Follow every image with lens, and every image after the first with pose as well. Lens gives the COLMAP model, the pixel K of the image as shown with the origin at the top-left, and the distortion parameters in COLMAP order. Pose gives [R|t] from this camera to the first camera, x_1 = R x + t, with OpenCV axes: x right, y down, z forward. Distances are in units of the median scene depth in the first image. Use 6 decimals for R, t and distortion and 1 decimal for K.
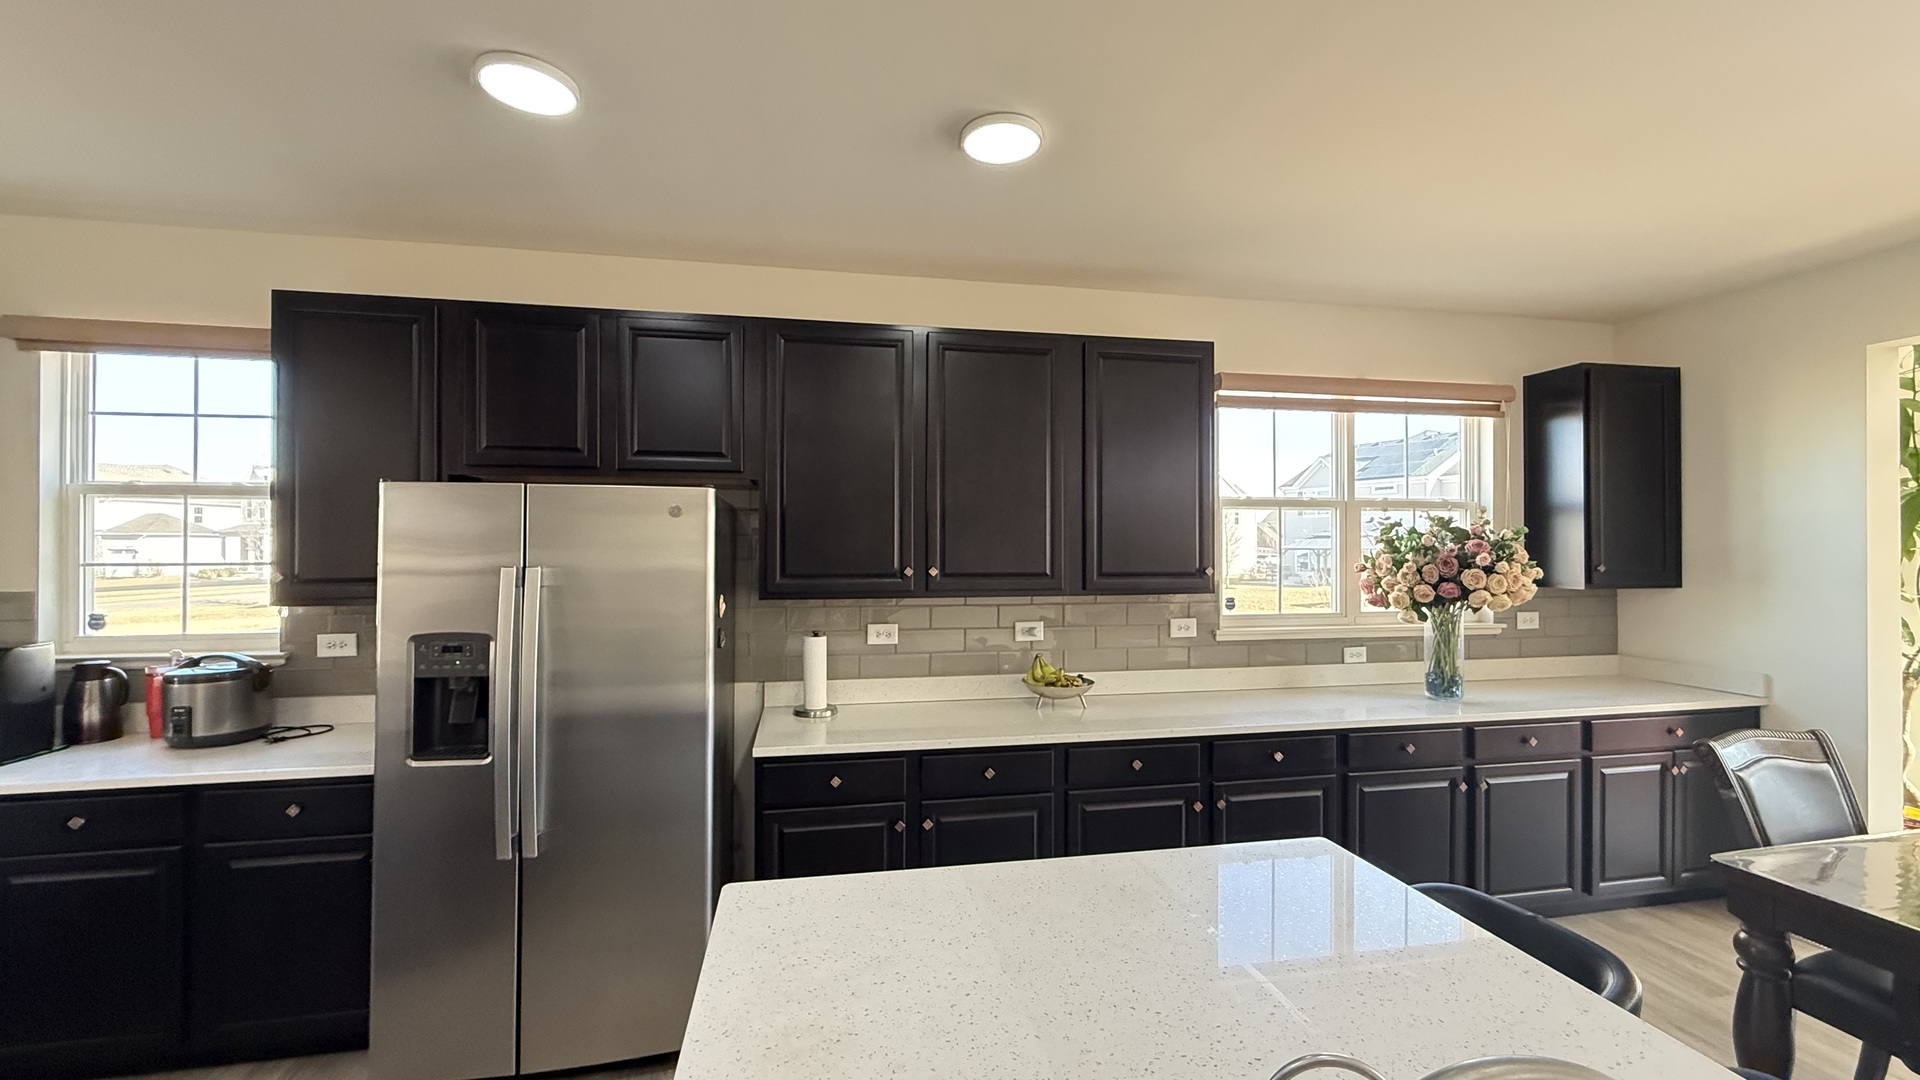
lens RADIAL K [[762.4, 0, 967.7], [0, 762.4, 531.0], [0, 0, 1]] dist [0.002986, -0.000194]
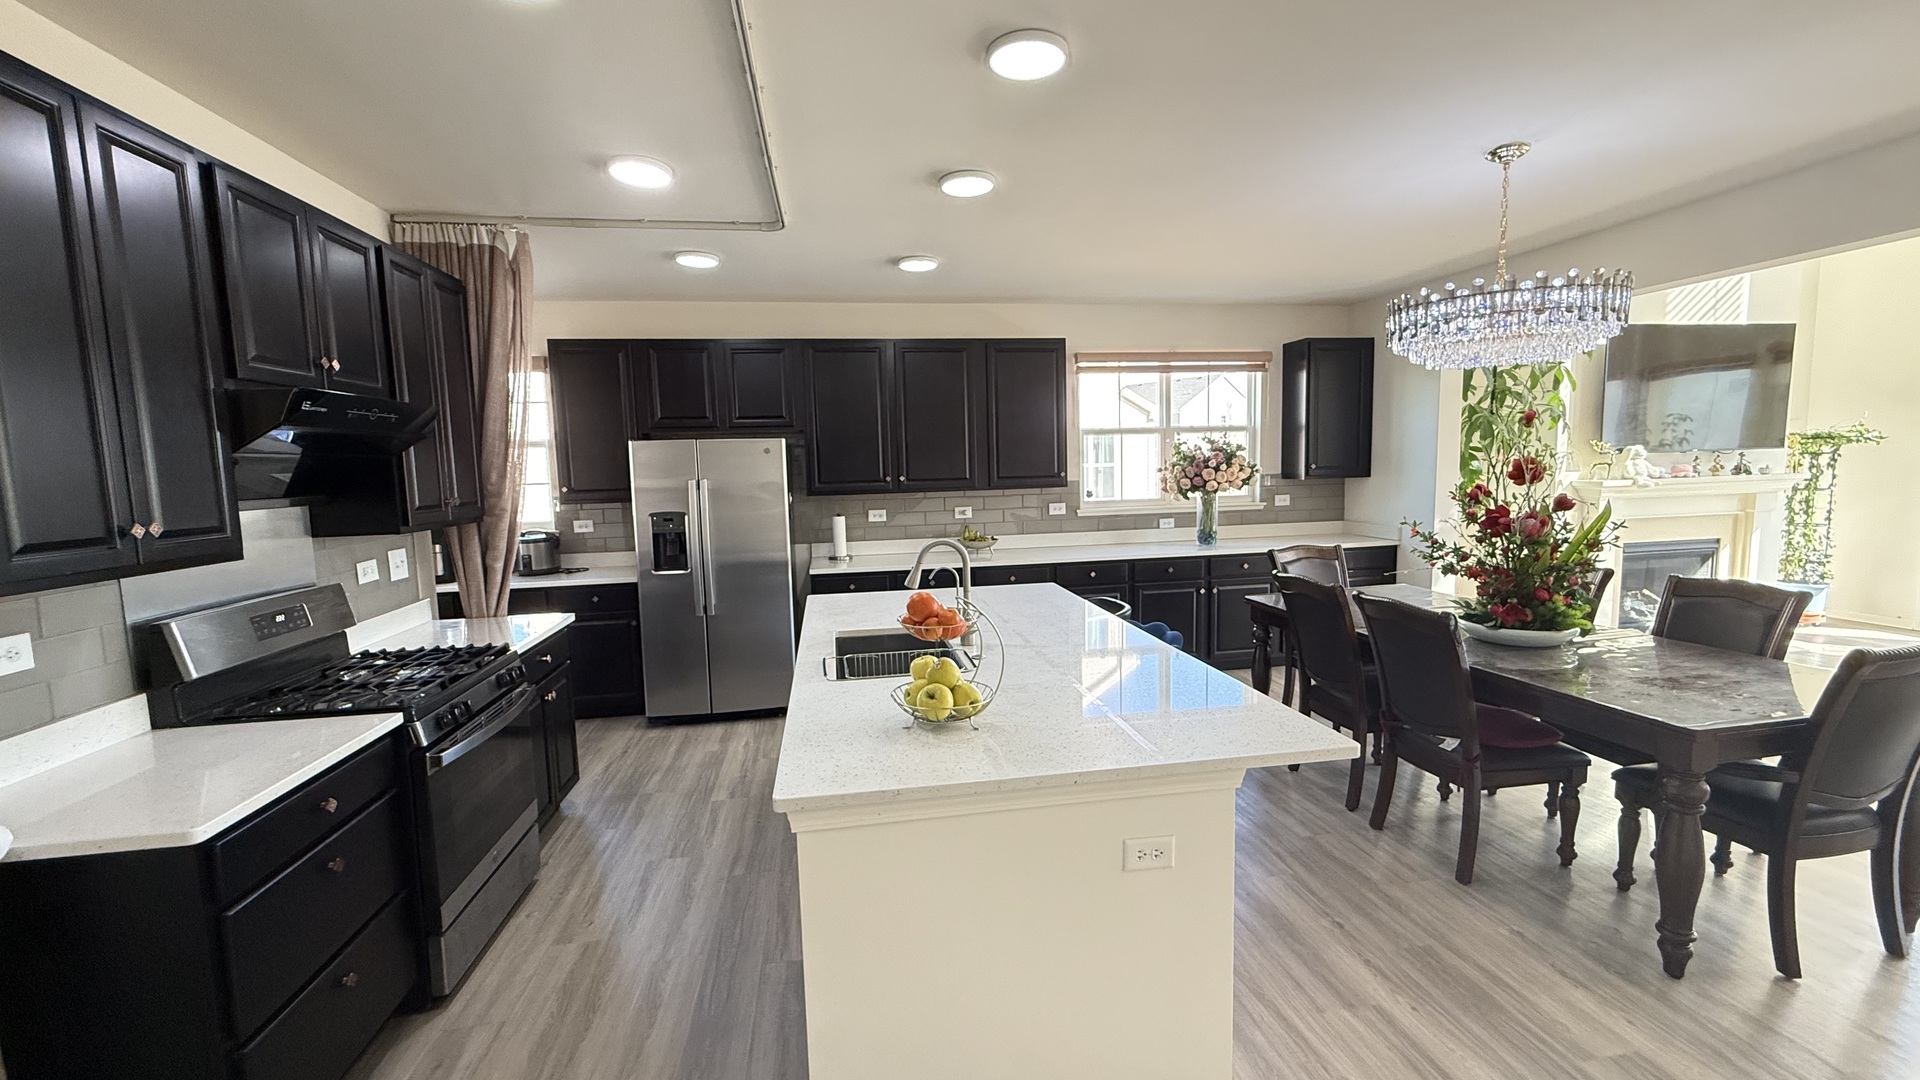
lens RADIAL K [[762.4, 0, 967.7], [0, 762.4, 531.0], [0, 0, 1]] dist [0.002986, -0.000194]
pose [[0.999283, -0.024342, -0.029004, 0.146857], [0.027452, 0.993310, 0.112166, -0.019396], [0.026080, -0.112881, 0.993266, -0.738653]]
